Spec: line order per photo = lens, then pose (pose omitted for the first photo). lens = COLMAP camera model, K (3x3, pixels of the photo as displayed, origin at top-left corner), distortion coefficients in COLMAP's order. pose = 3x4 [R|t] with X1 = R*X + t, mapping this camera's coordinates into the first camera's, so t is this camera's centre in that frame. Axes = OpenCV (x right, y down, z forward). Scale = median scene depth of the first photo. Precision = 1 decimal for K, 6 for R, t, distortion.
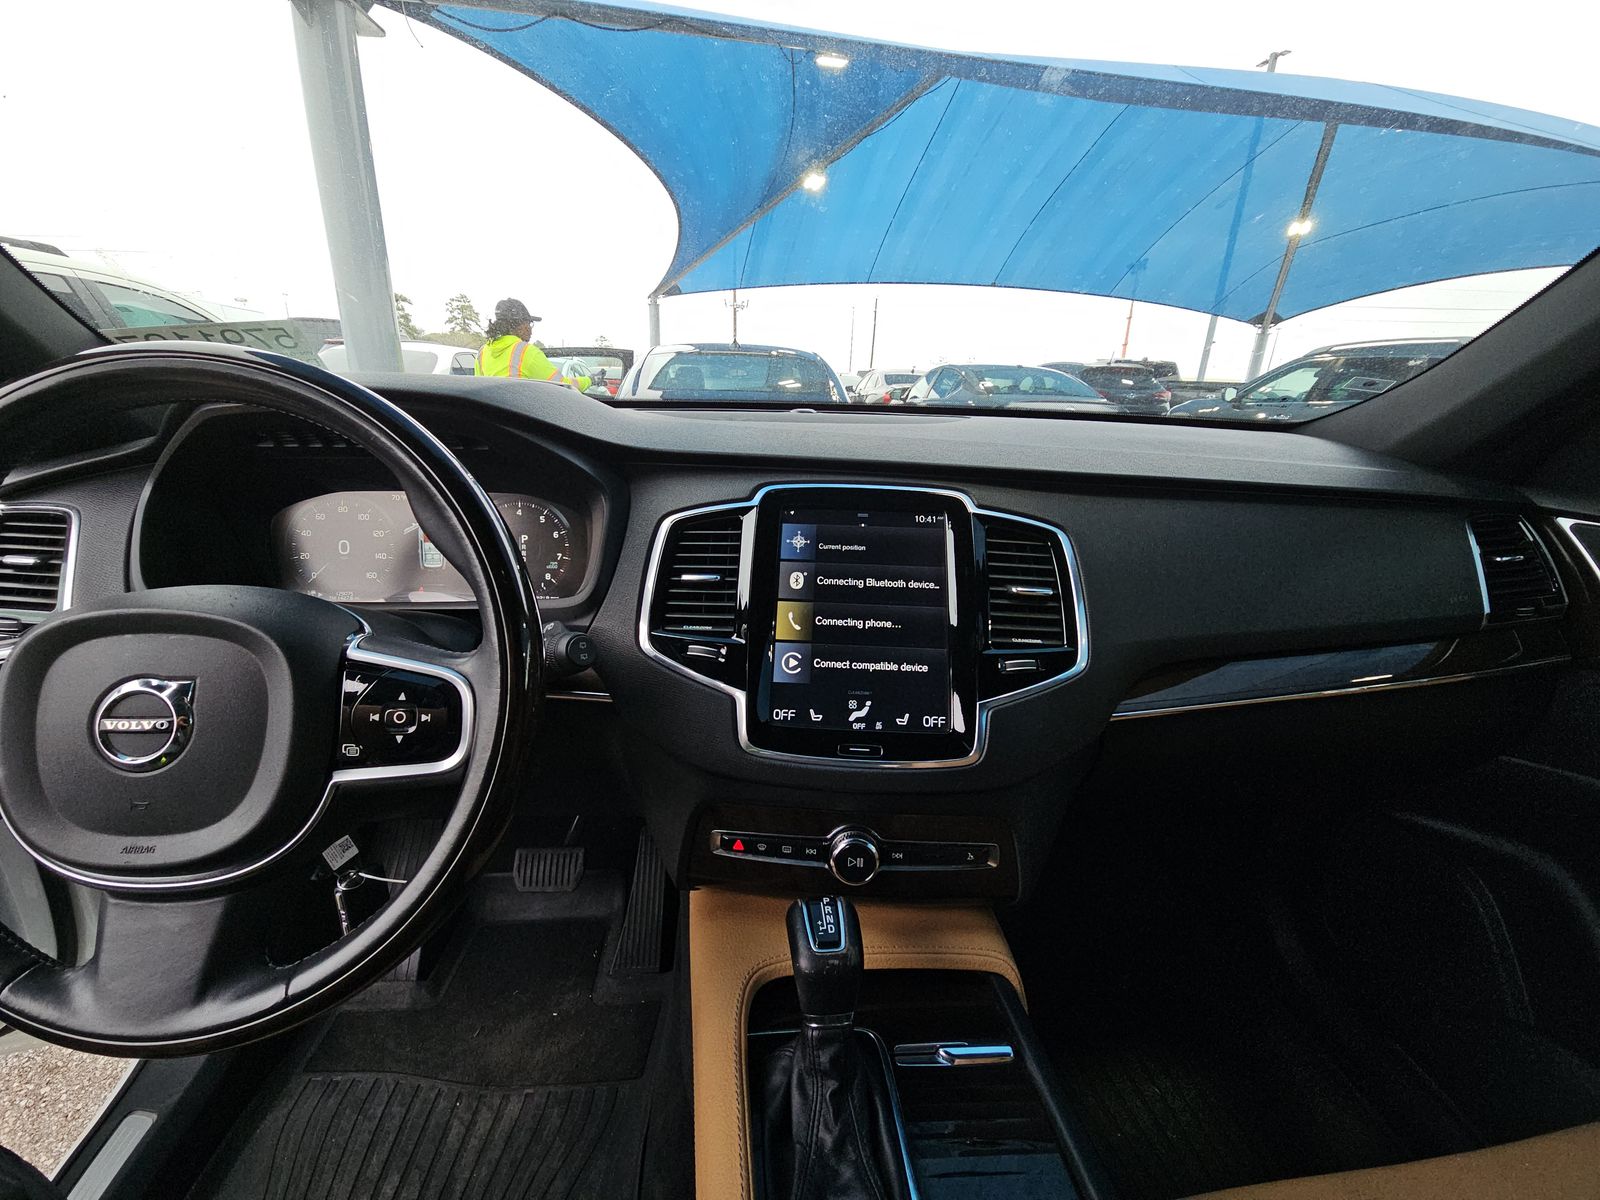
lens RADIAL K [[652.1, 0, 803.5], [0, 652.1, 604.6], [0, 0, 1]] dist [-0.001860, -0.001782]
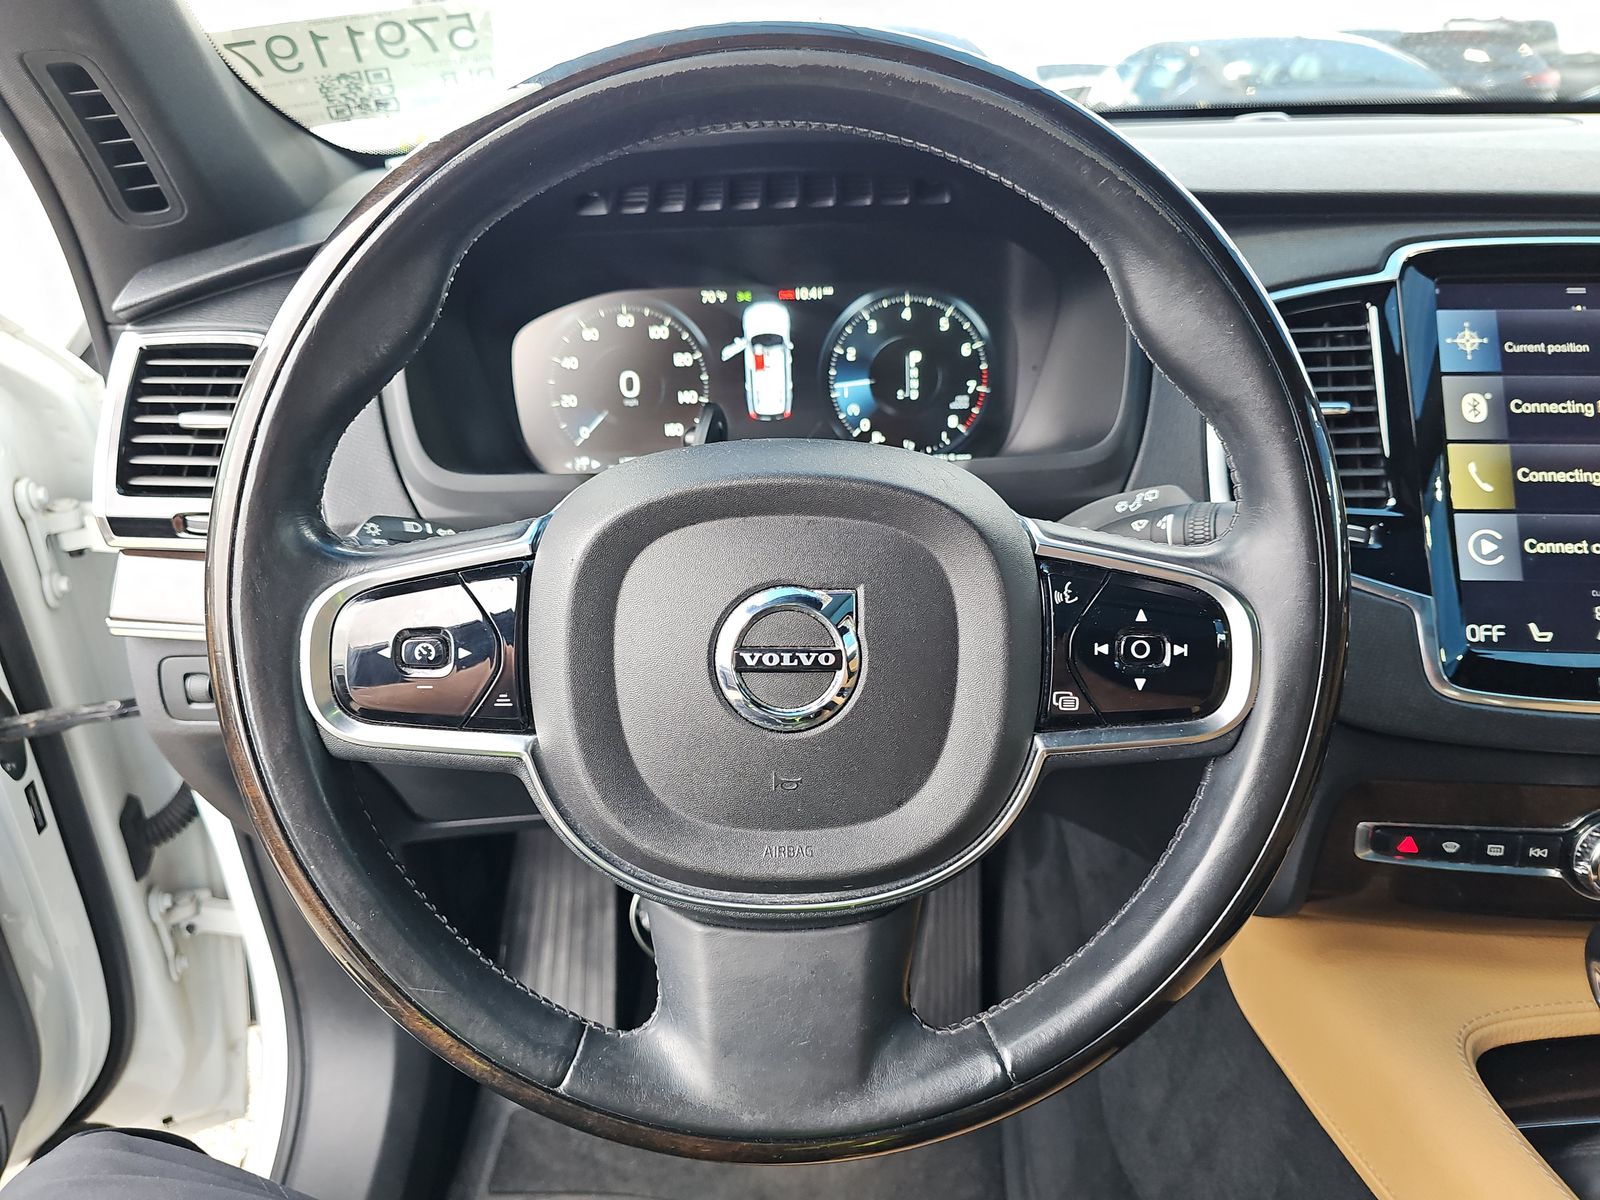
lens RADIAL K [[1074.4, 0, 794.6], [0, 1074.4, 601.4], [0, 0, 1]] dist [0.009290, -0.014127]
pose [[0.997645, -0.026091, -0.063434, -0.571211], [0.033006, 0.993324, 0.110533, 0.008901], [0.060127, -0.112366, 0.991846, -0.015548]]
